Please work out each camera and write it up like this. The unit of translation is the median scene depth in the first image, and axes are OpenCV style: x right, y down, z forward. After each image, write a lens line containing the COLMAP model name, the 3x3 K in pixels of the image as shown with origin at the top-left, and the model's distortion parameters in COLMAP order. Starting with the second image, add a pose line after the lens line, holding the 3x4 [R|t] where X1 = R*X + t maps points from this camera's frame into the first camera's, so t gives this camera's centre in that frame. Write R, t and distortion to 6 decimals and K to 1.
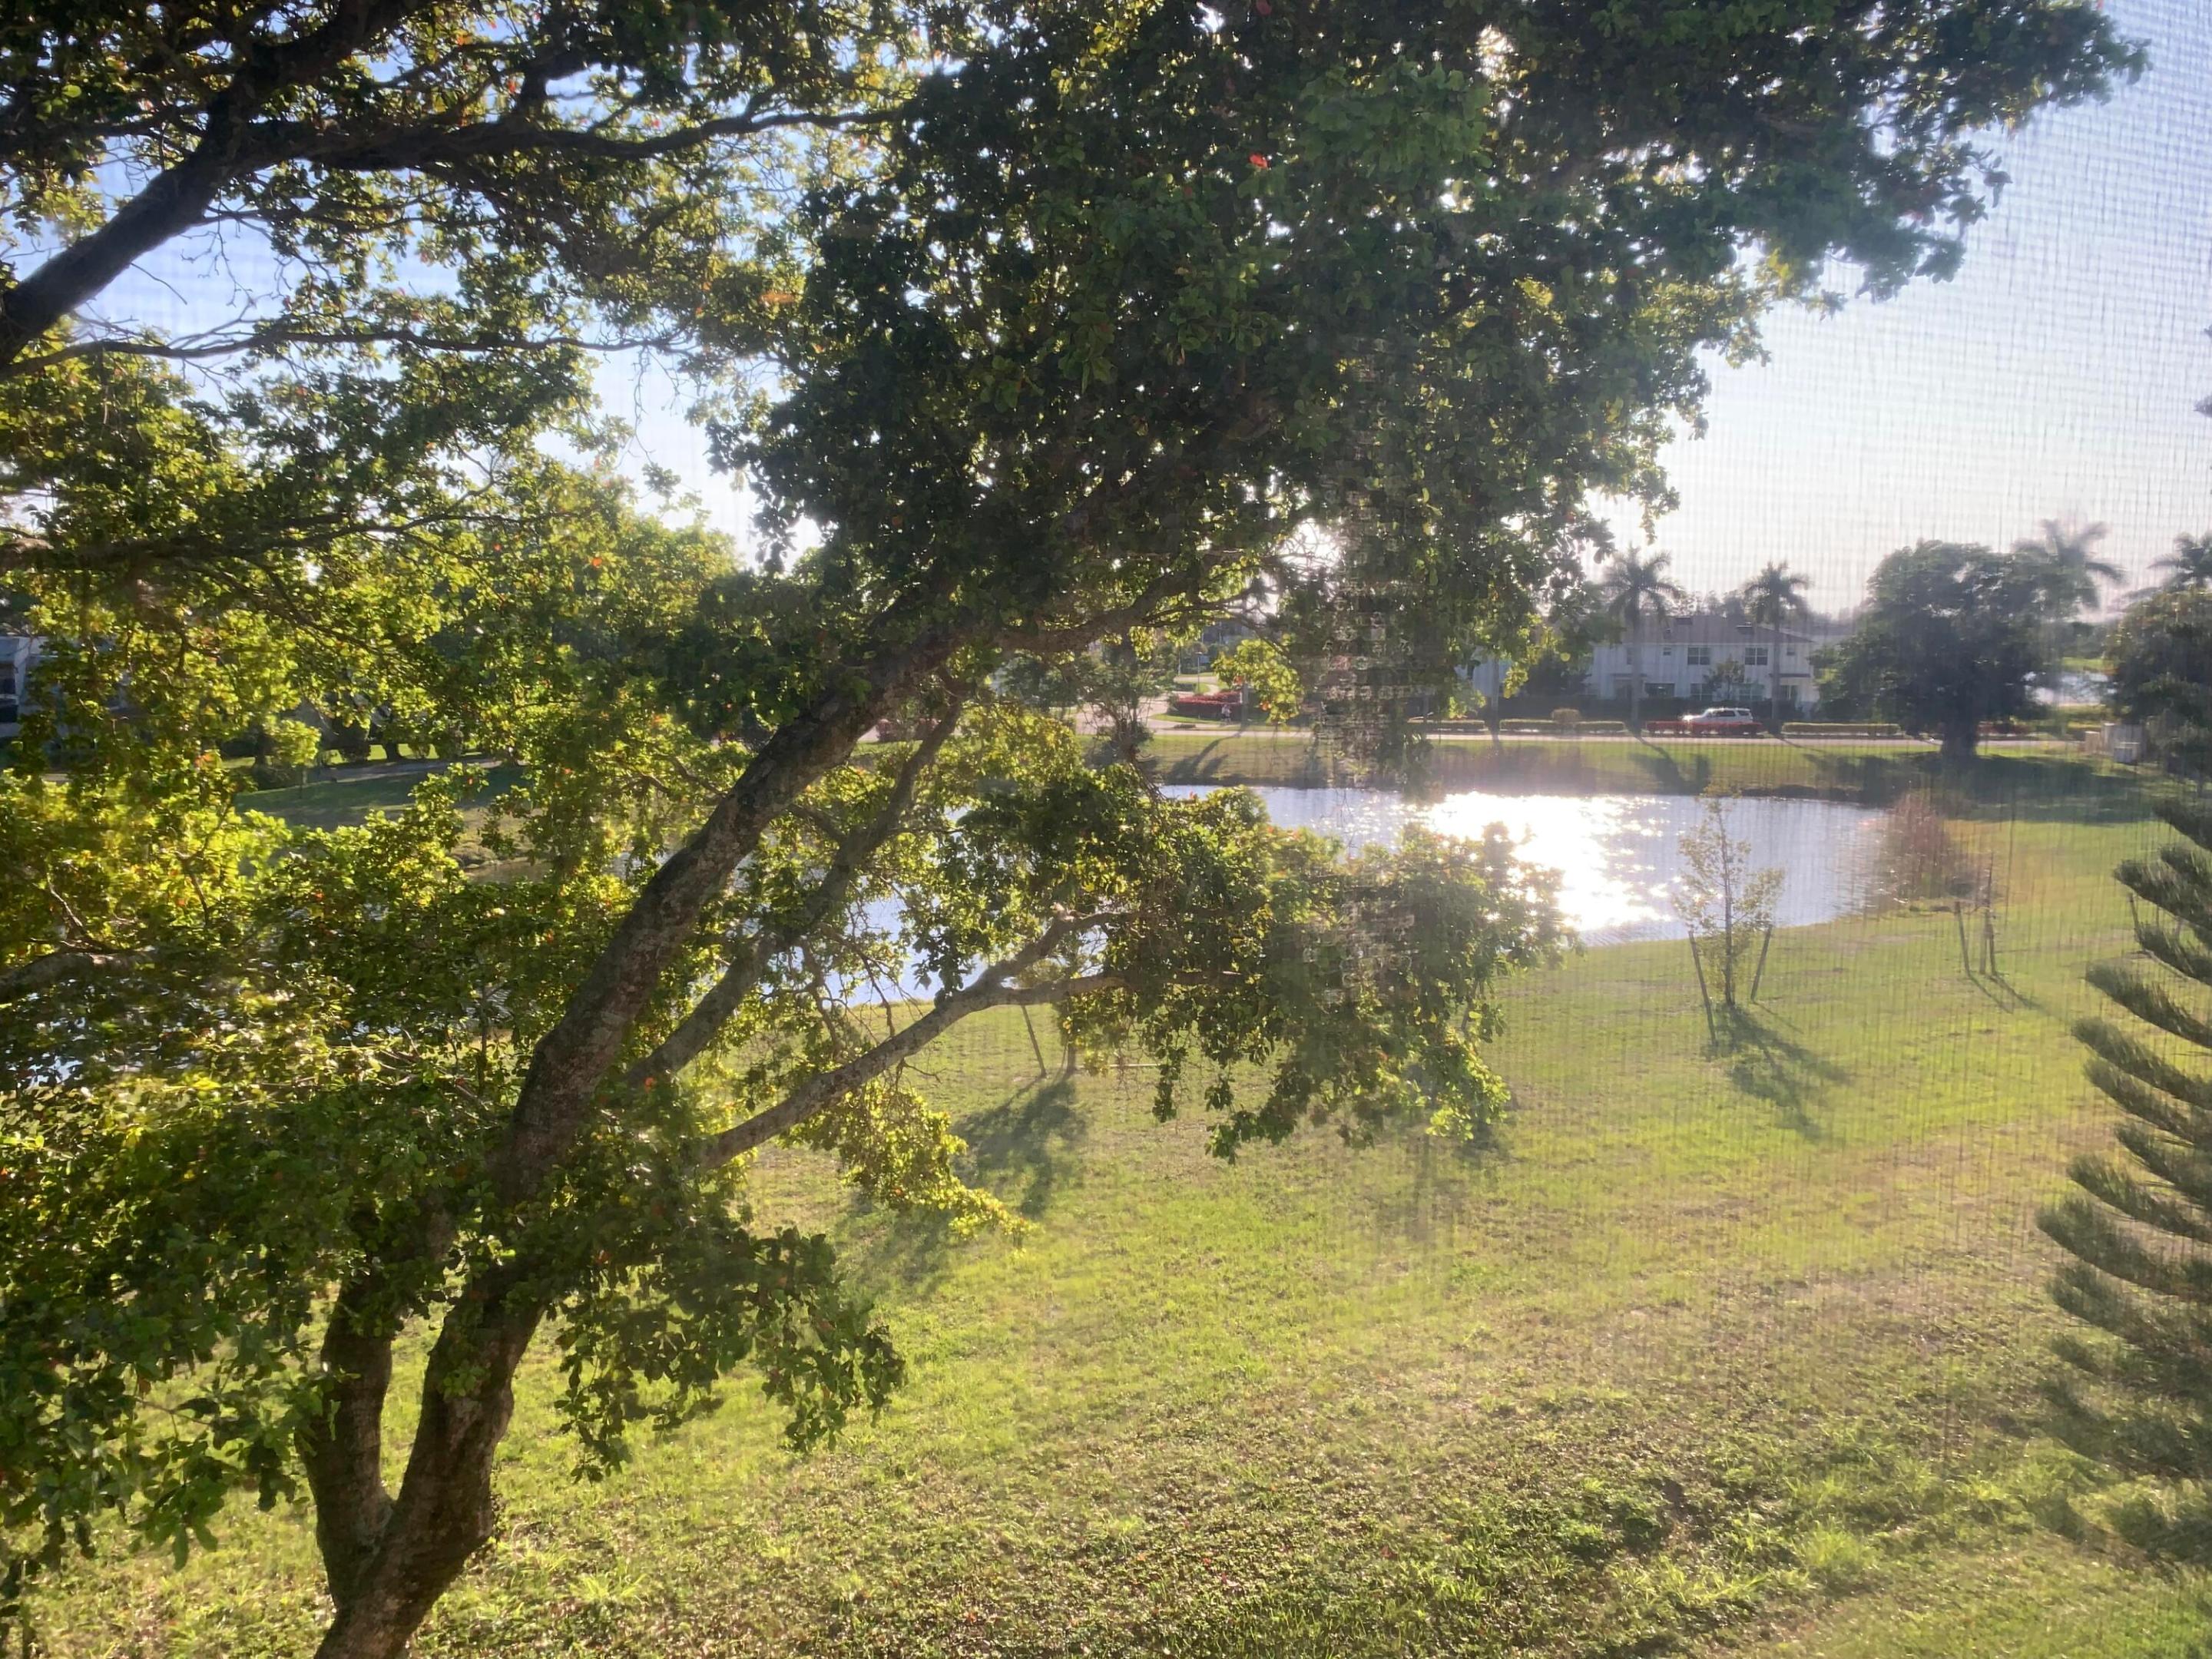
lens RADIAL K [[1695.7, 0, 1094.5], [0, 1695.7, 836.2], [0, 0, 1]] dist [0.037657, -0.040798]
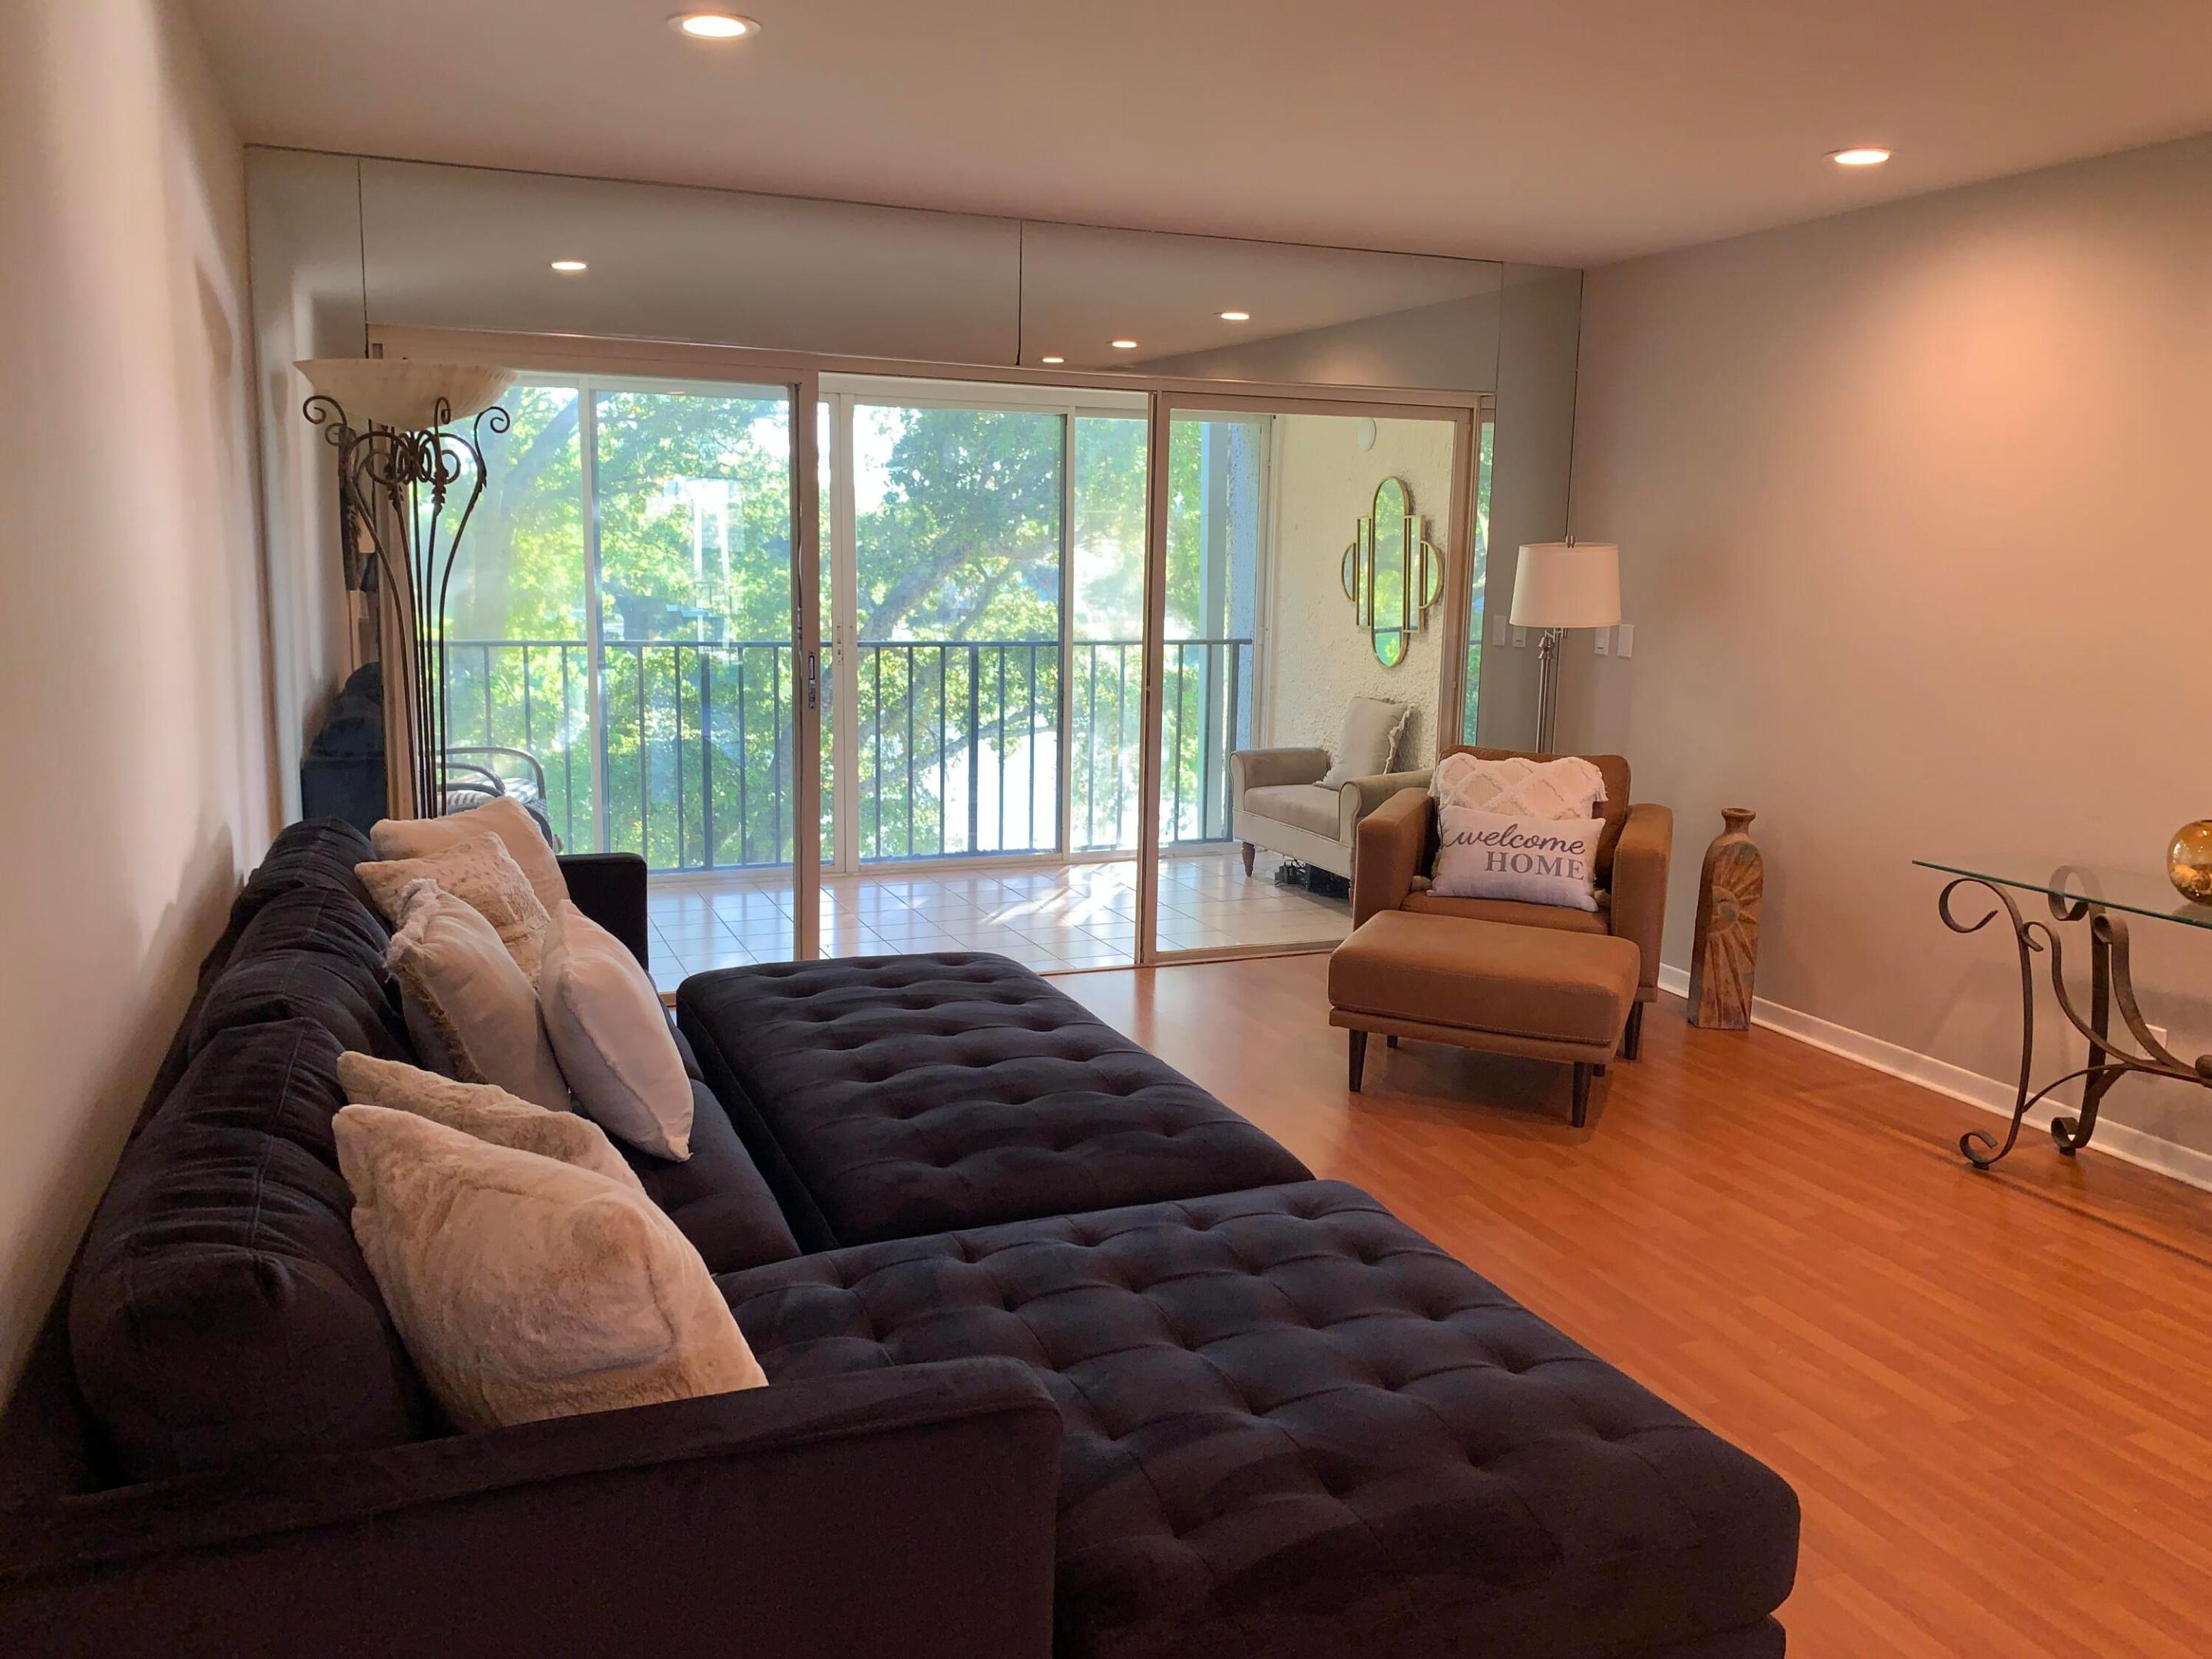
lens RADIAL K [[1695.7, 0, 1108.5], [0, 1695.7, 827.0], [0, 0, 1]] dist [0.037657, -0.040798]
pose [[0.998632, 0.030250, -0.042645, 0.109334], [-0.028391, 0.998648, 0.043540, 0.076592], [0.043904, -0.042270, 0.998141, -0.656591]]
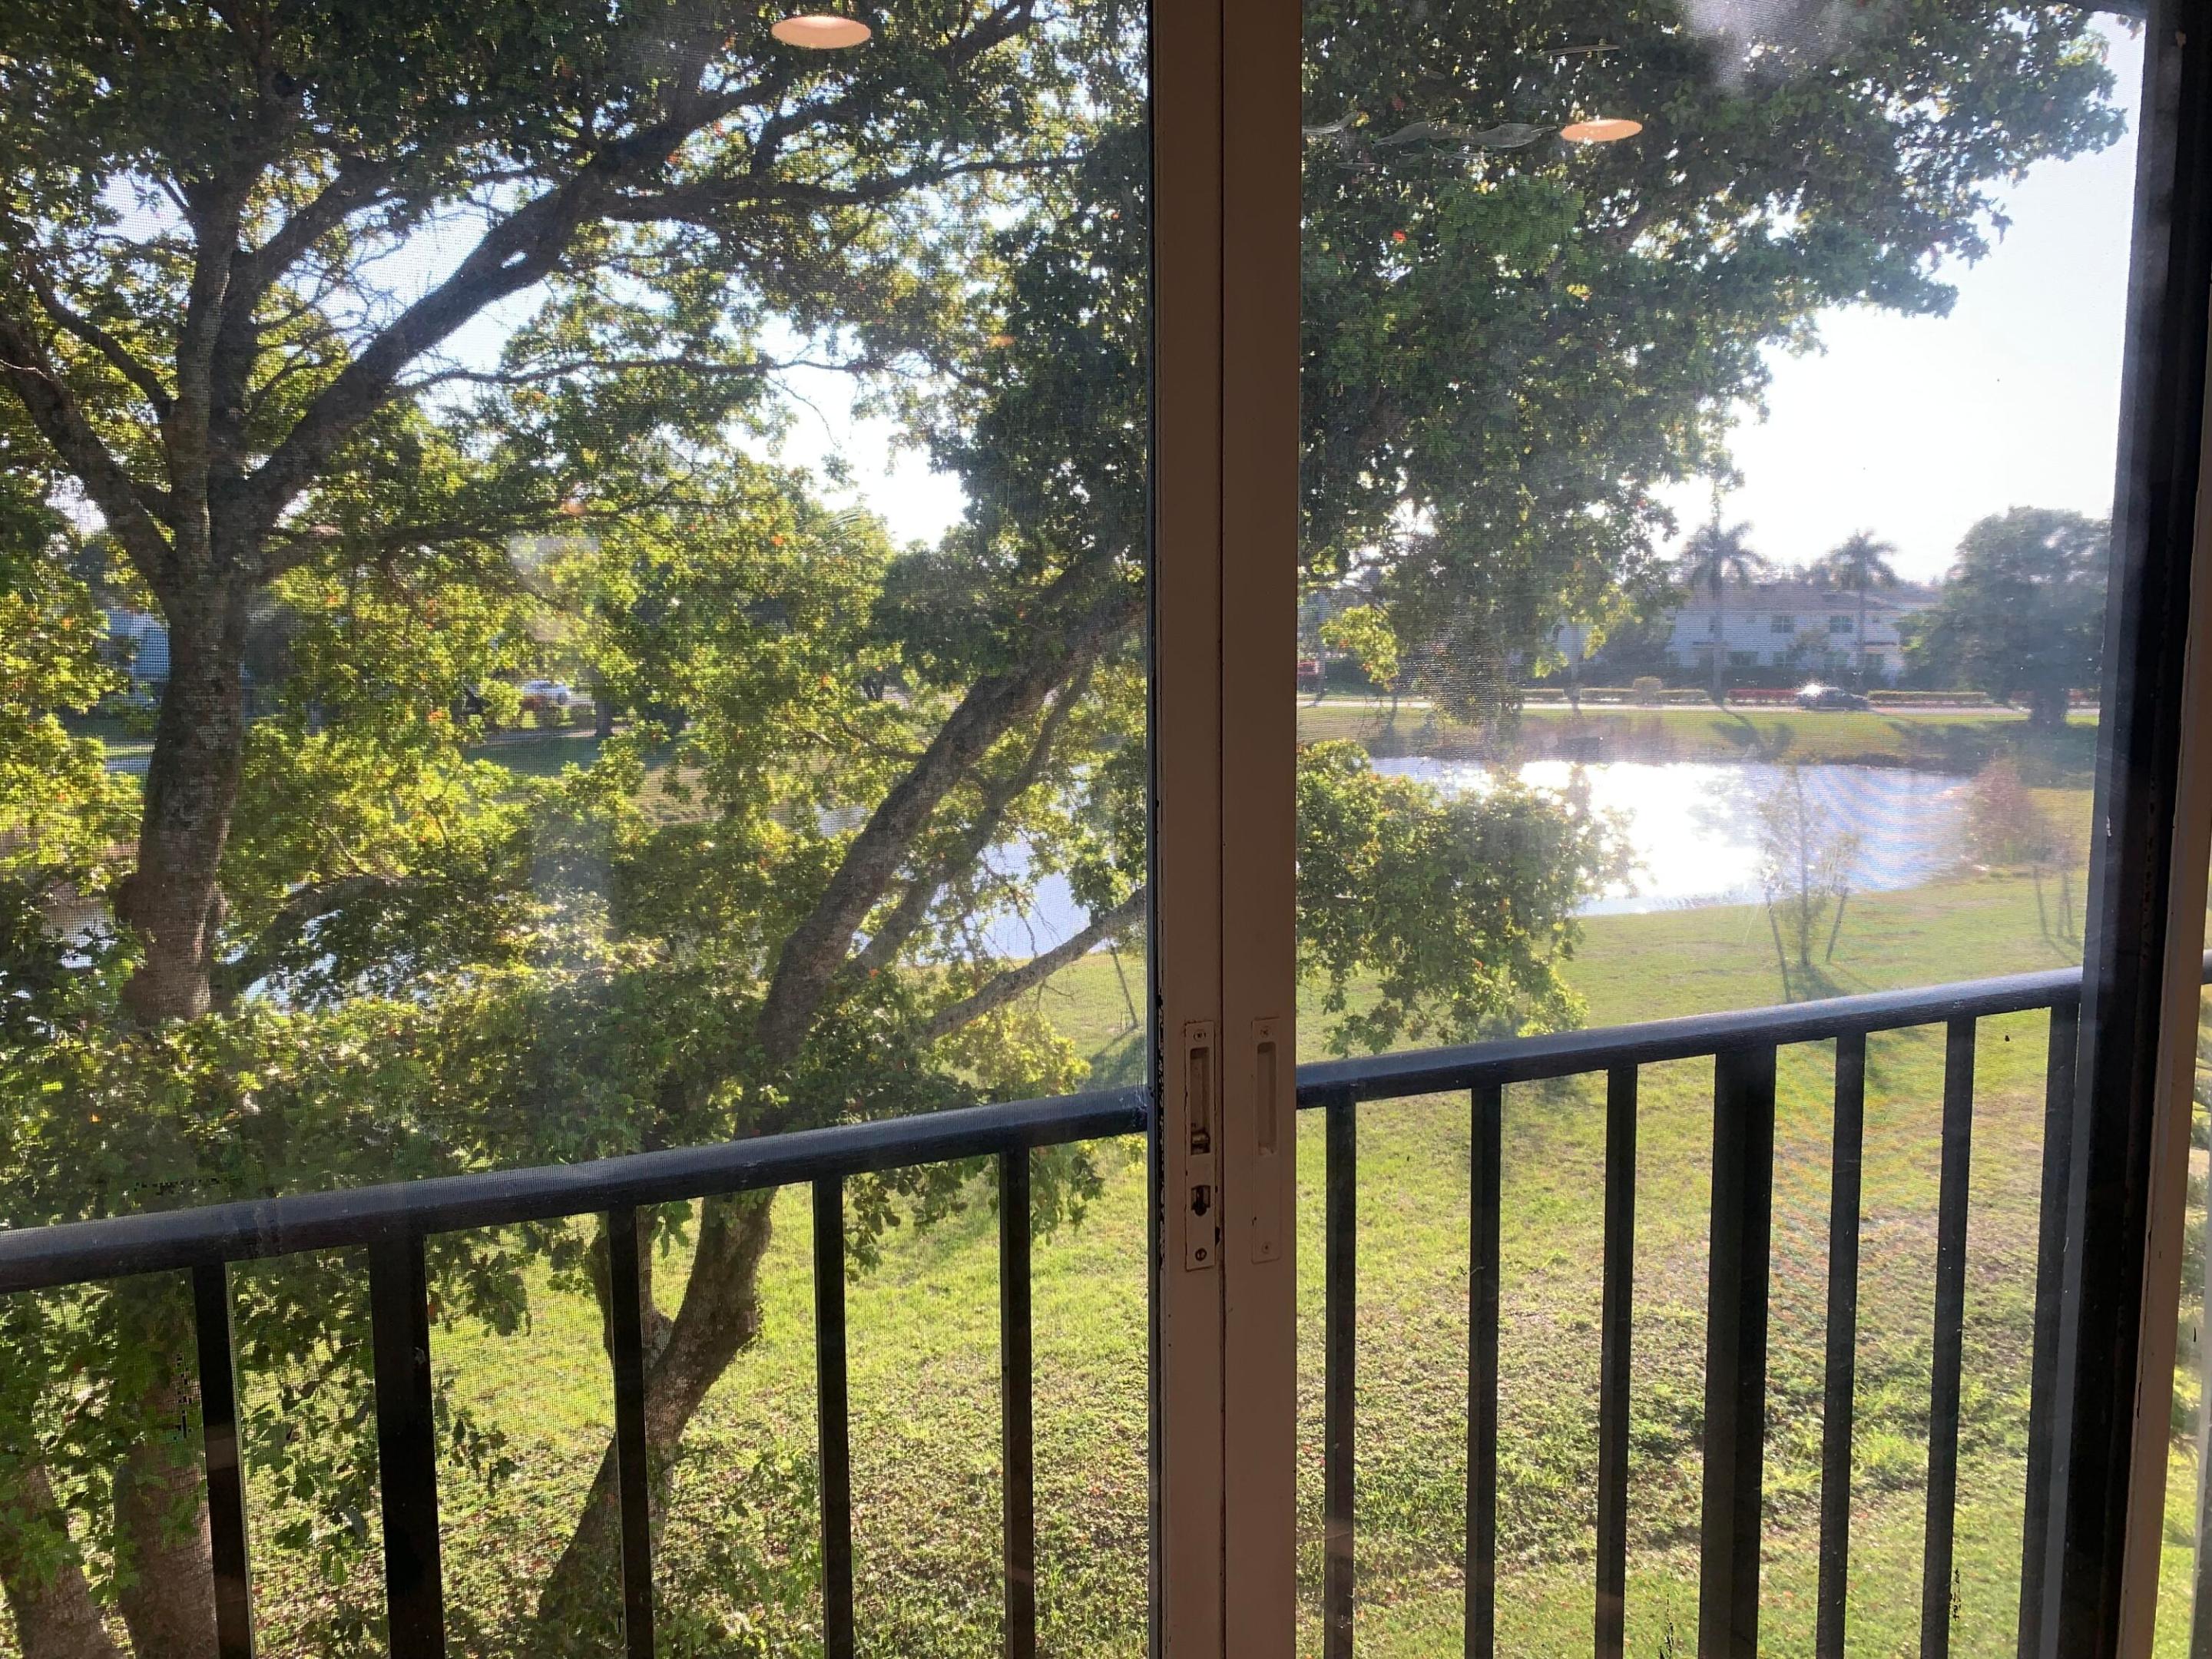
lens RADIAL K [[1695.7, 0, 1105.0], [0, 1695.7, 828.9], [0, 0, 1]] dist [0.037657, -0.040798]
pose [[0.999318, 0.001970, -0.036868, -0.027986], [-0.001473, 0.999908, 0.013521, 0.013525], [0.036891, -0.013457, 0.999229, -0.111830]]
